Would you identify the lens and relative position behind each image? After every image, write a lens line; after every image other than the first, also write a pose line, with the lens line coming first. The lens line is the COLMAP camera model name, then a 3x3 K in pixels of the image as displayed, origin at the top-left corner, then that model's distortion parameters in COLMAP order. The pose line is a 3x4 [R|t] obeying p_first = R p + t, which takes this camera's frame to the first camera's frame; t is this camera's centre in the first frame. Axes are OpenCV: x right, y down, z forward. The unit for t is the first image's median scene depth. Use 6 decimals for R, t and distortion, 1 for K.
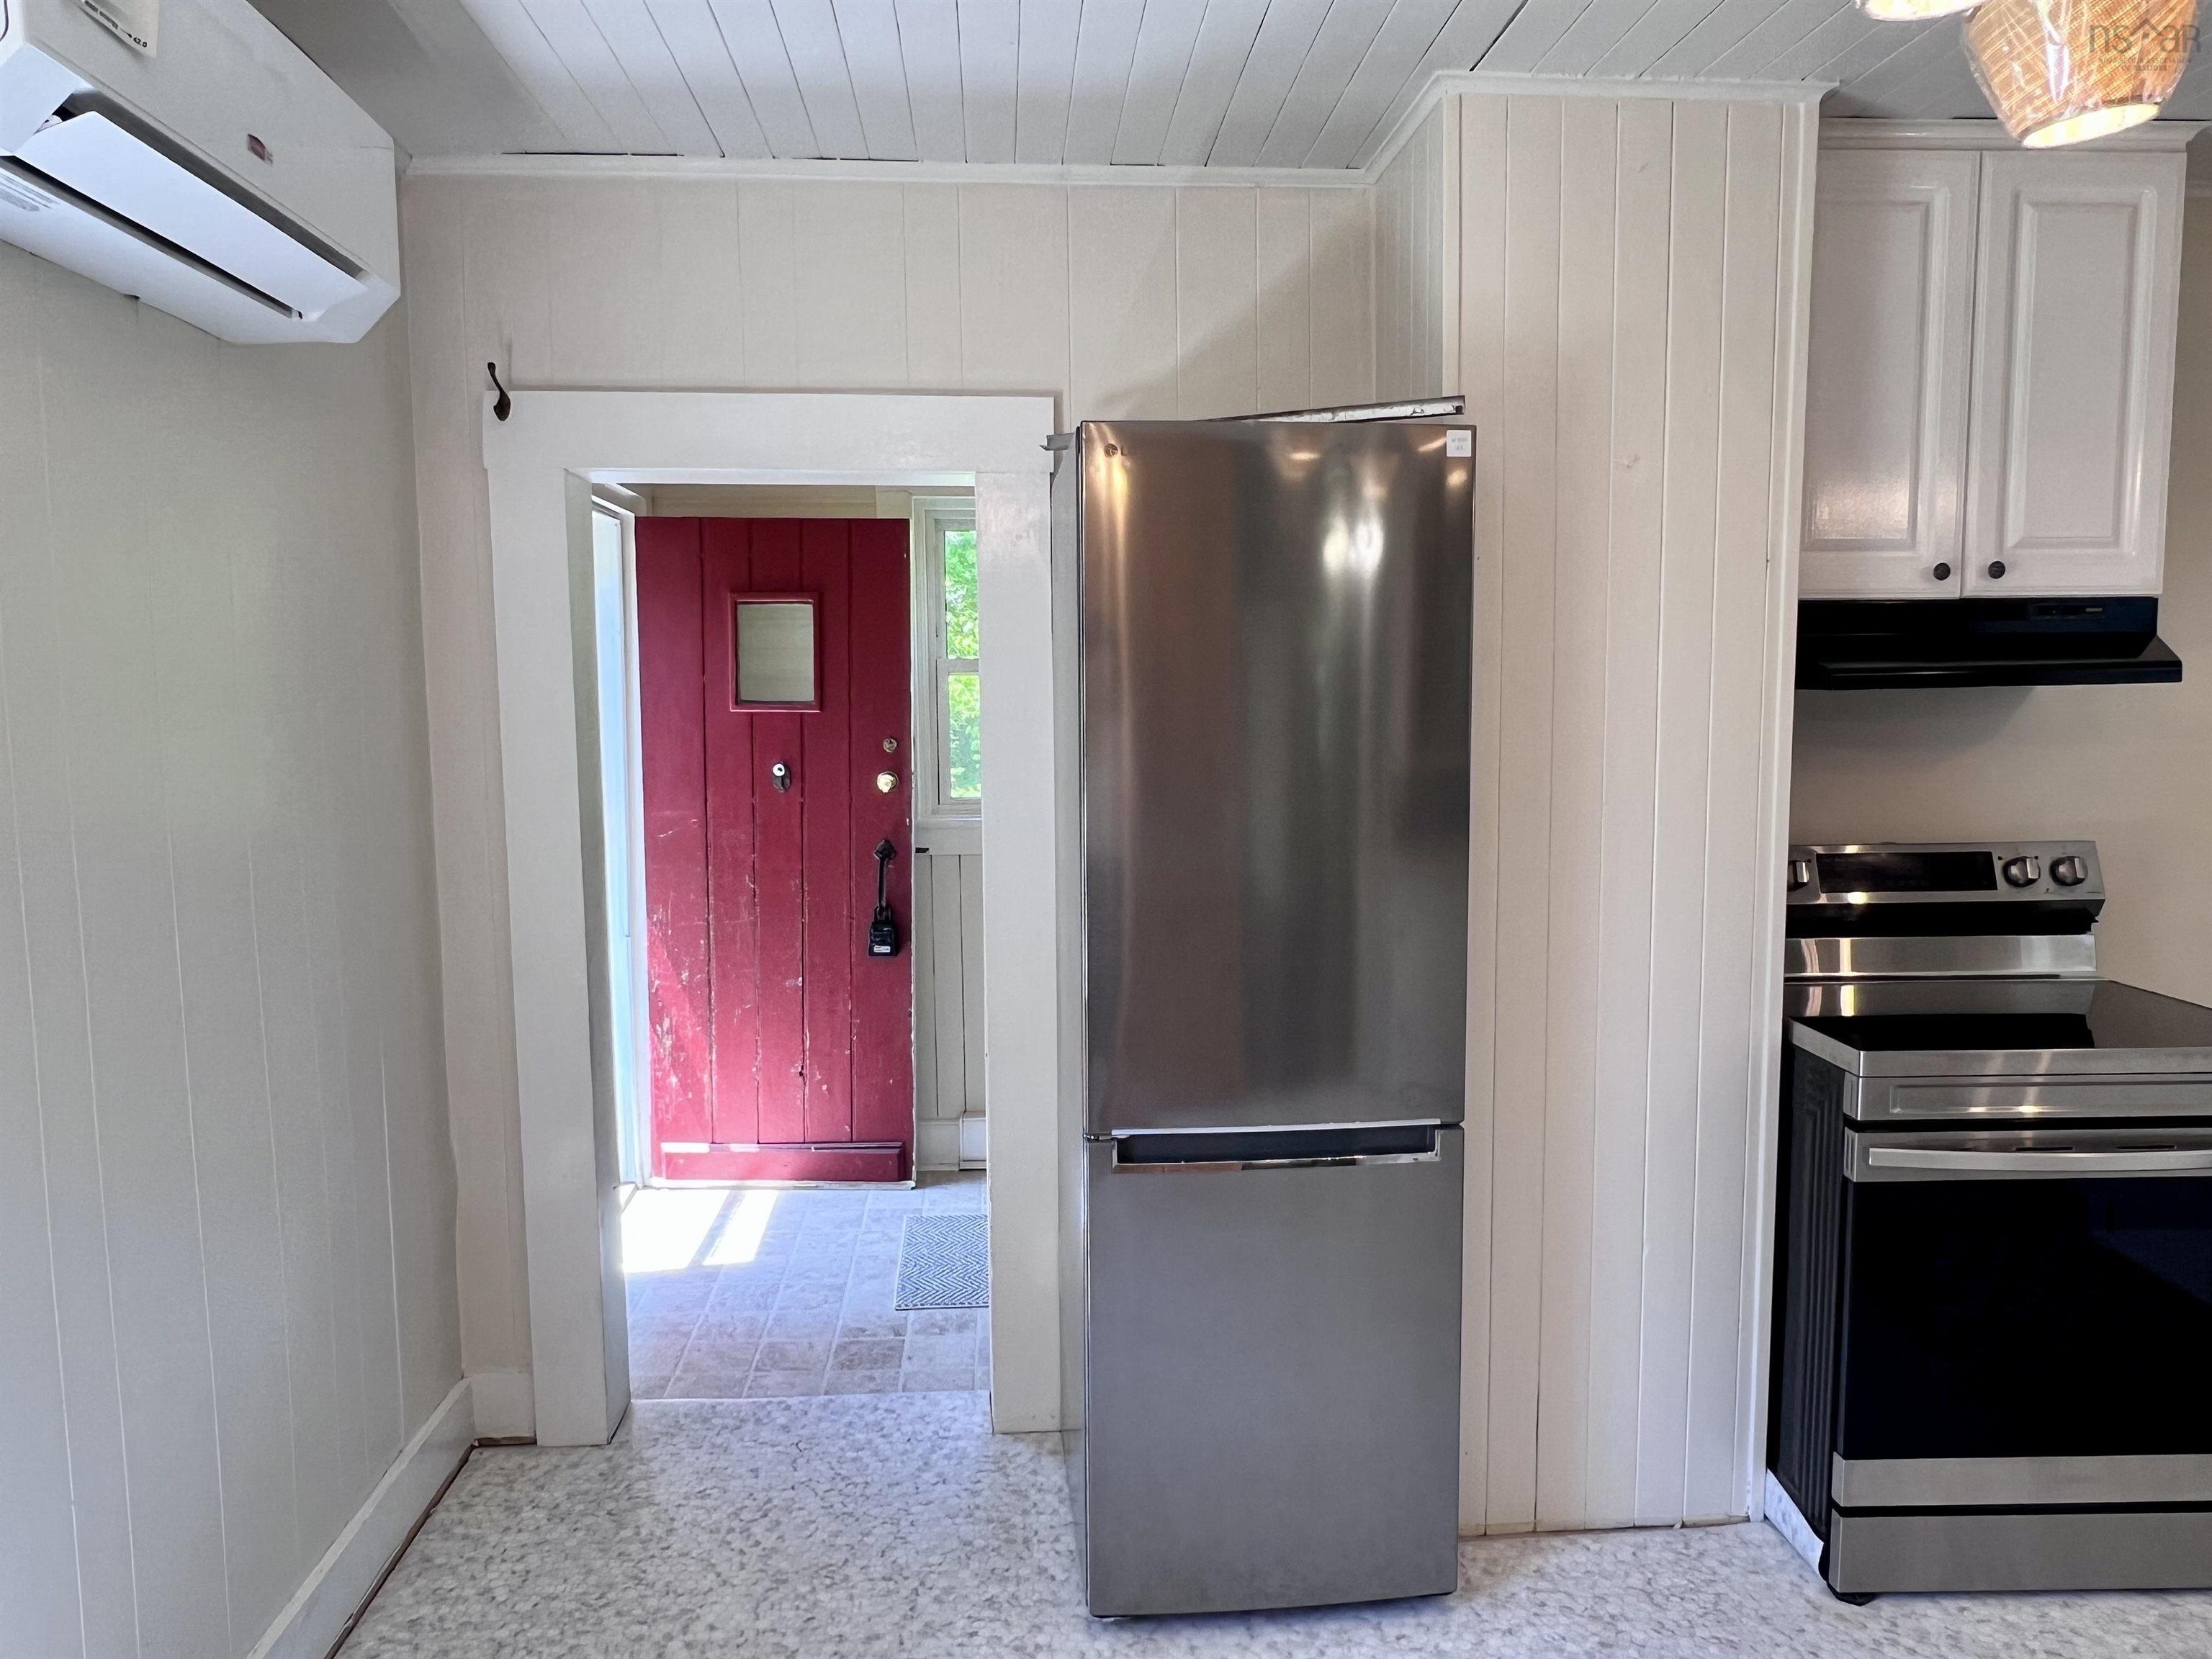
lens RADIAL K [[1490.6, 0, 1104.6], [0, 1490.6, 843.1], [0, 0, 1]] dist [-0.005433, 0.002032]
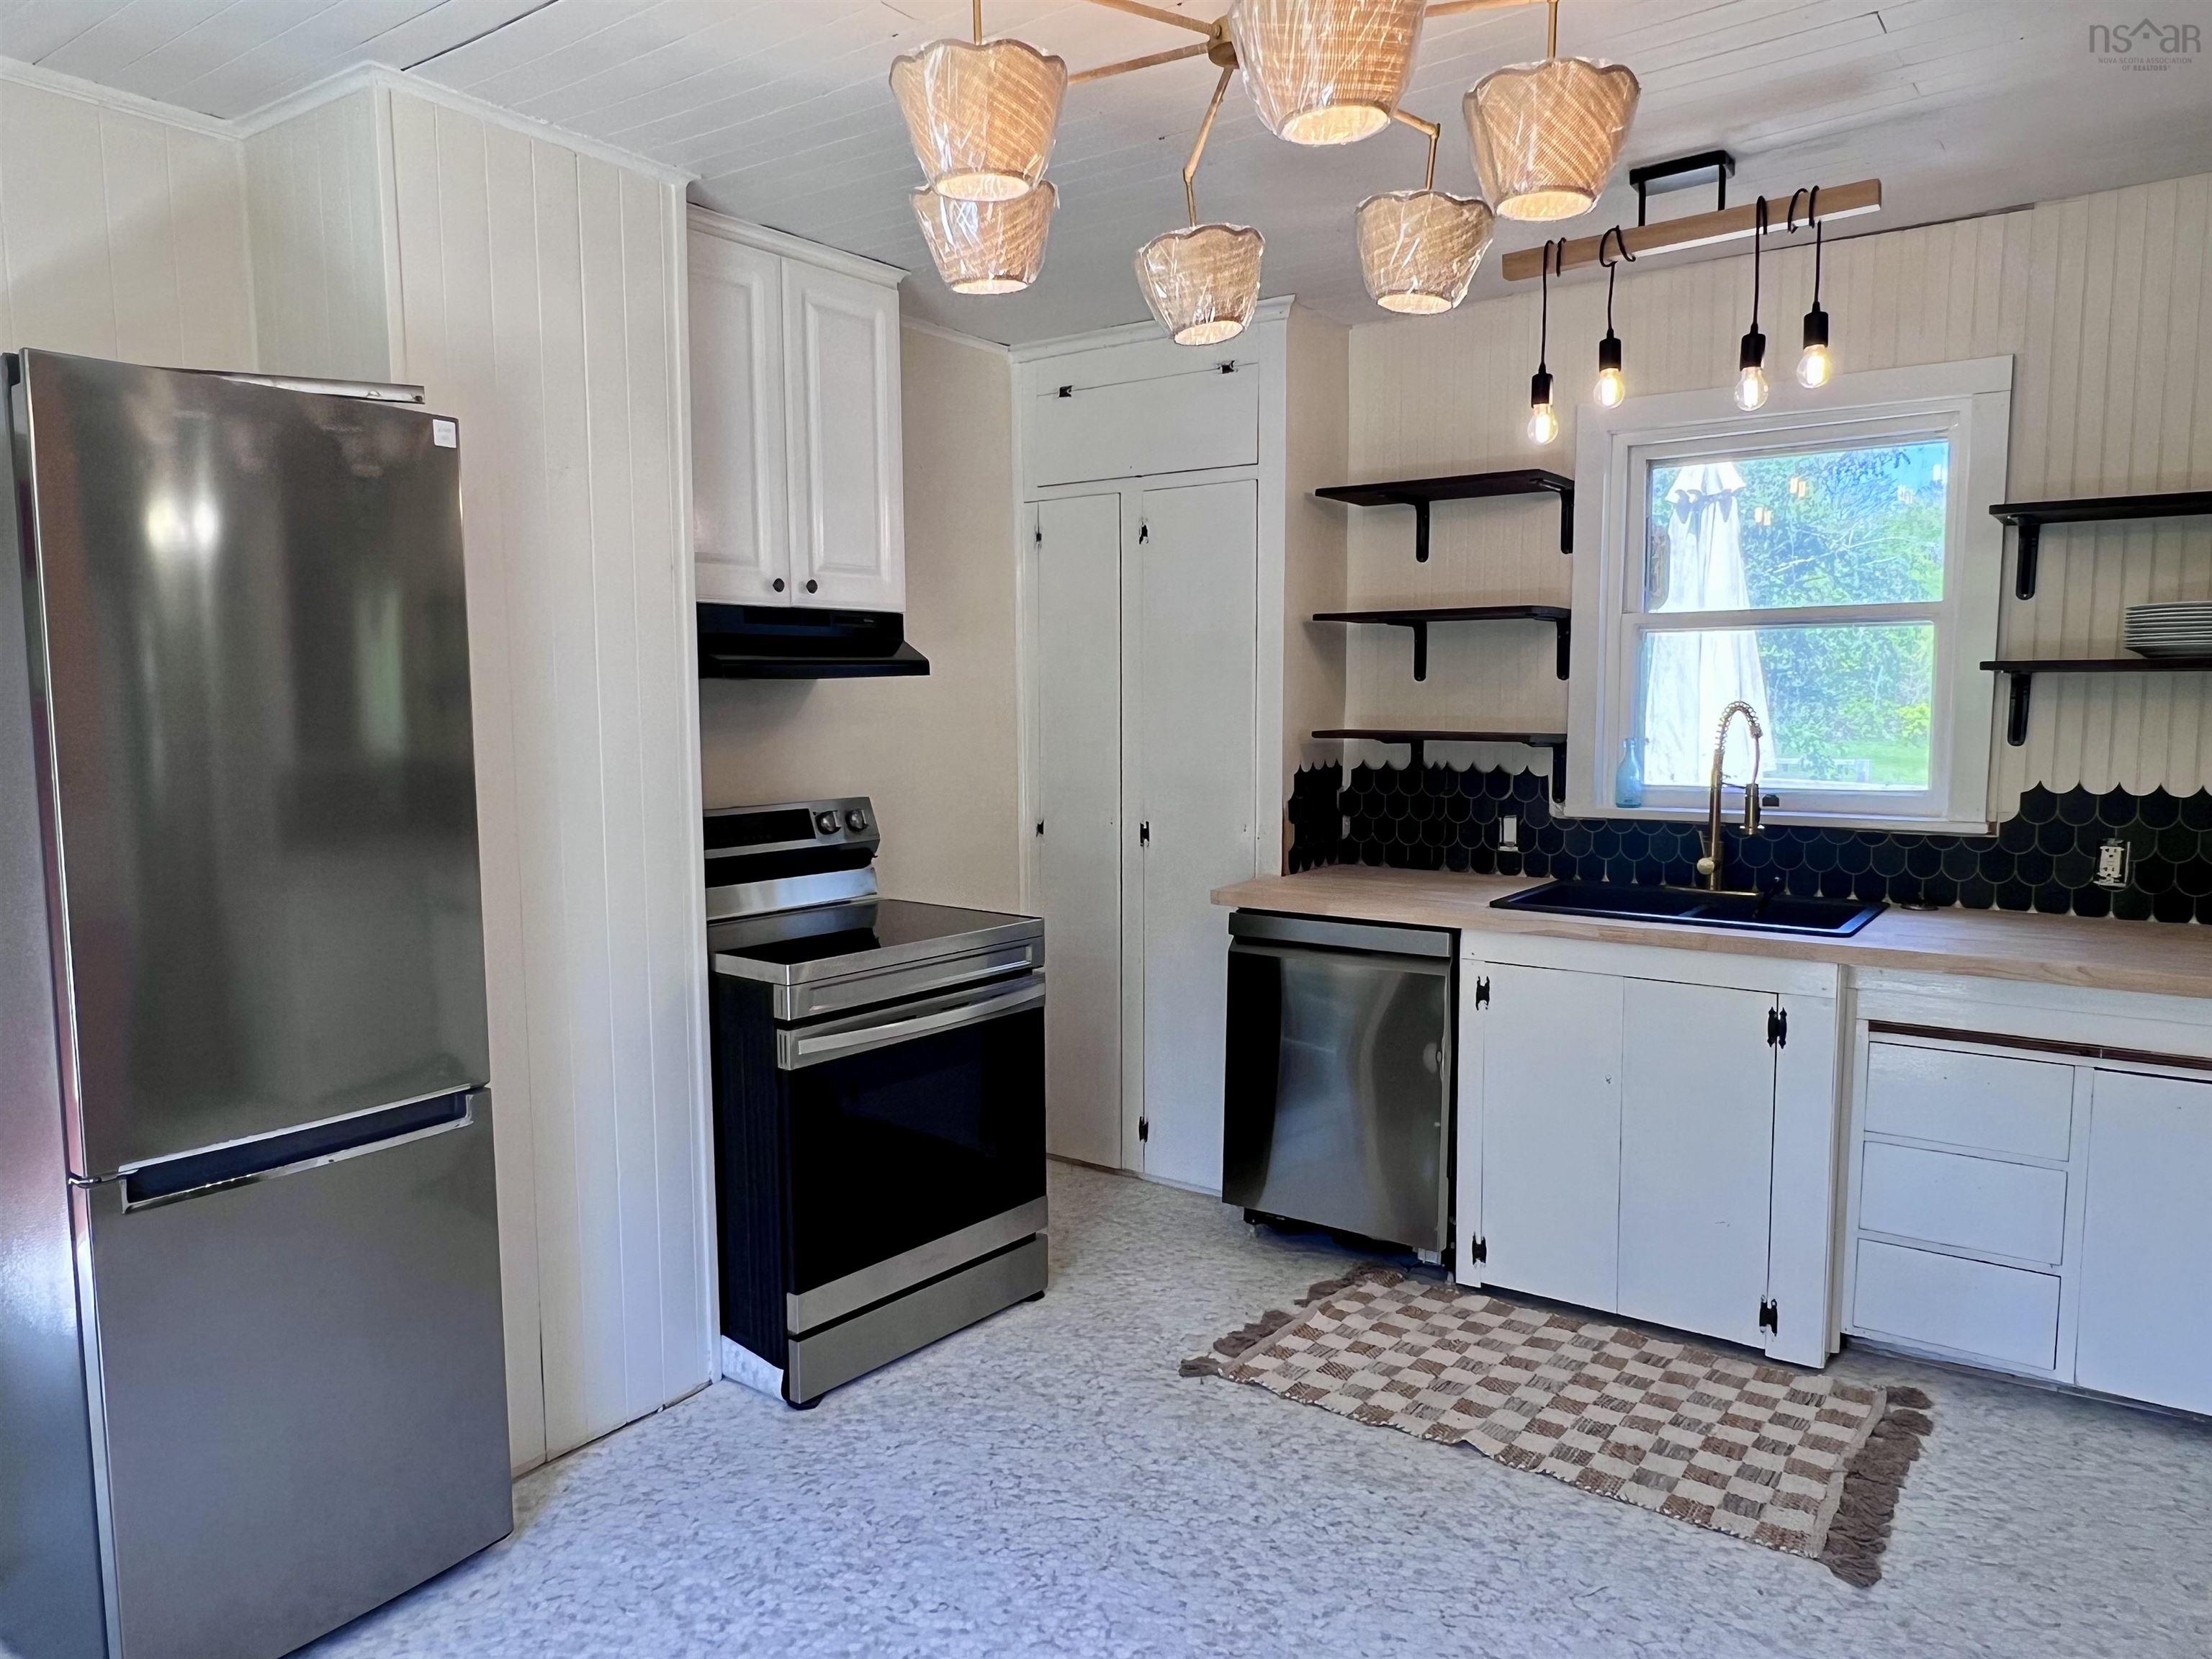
lens RADIAL K [[1490.6, 0, 1096.4], [0, 1490.6, 842.5], [0, 0, 1]] dist [-0.005433, 0.002032]
pose [[0.641198, -0.071678, 0.764021, -0.246530], [0.076463, 0.996641, 0.029330, 0.018337], [-0.763556, 0.039613, 0.644525, -0.008577]]
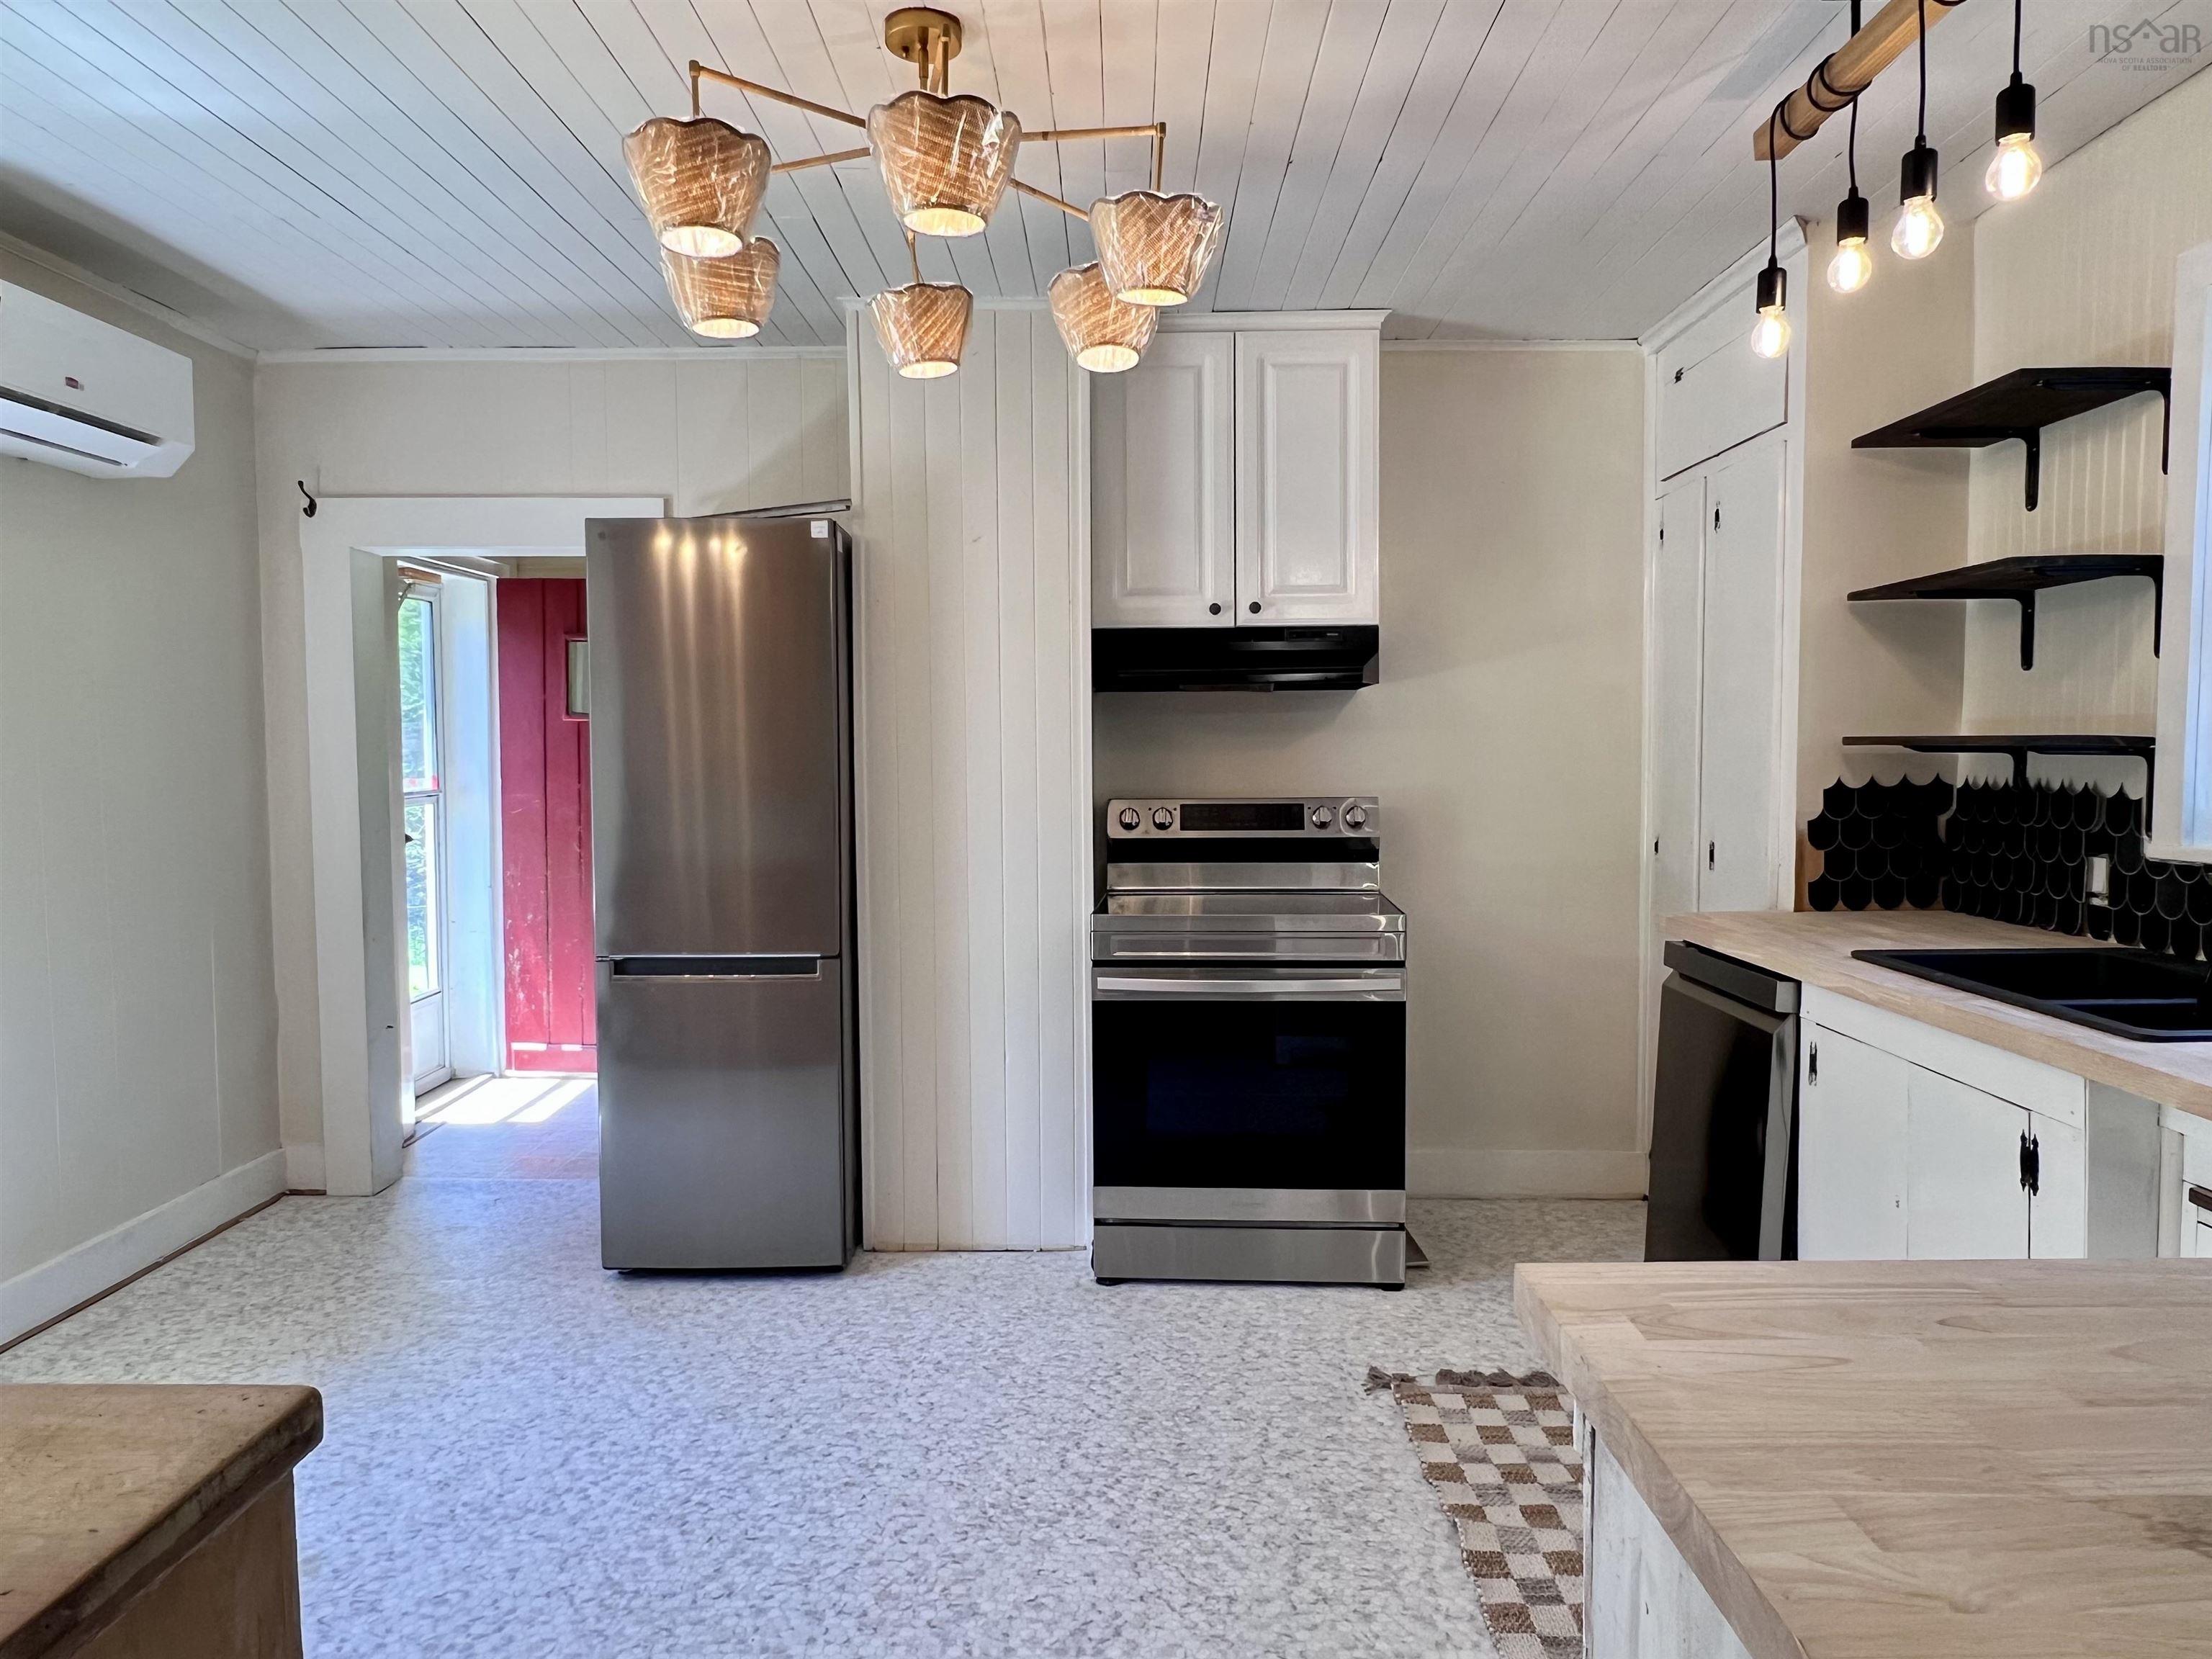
lens RADIAL K [[1464.0, 0, 1108.0], [0, 1464.0, 835.0], [0, 0, 1]] dist [-0.004534, 0.002171]
pose [[0.996772, 0.007763, -0.079904, 0.582904], [-0.011045, 0.999110, -0.040714, 0.107003], [0.079517, 0.041465, 0.995971, -0.469632]]
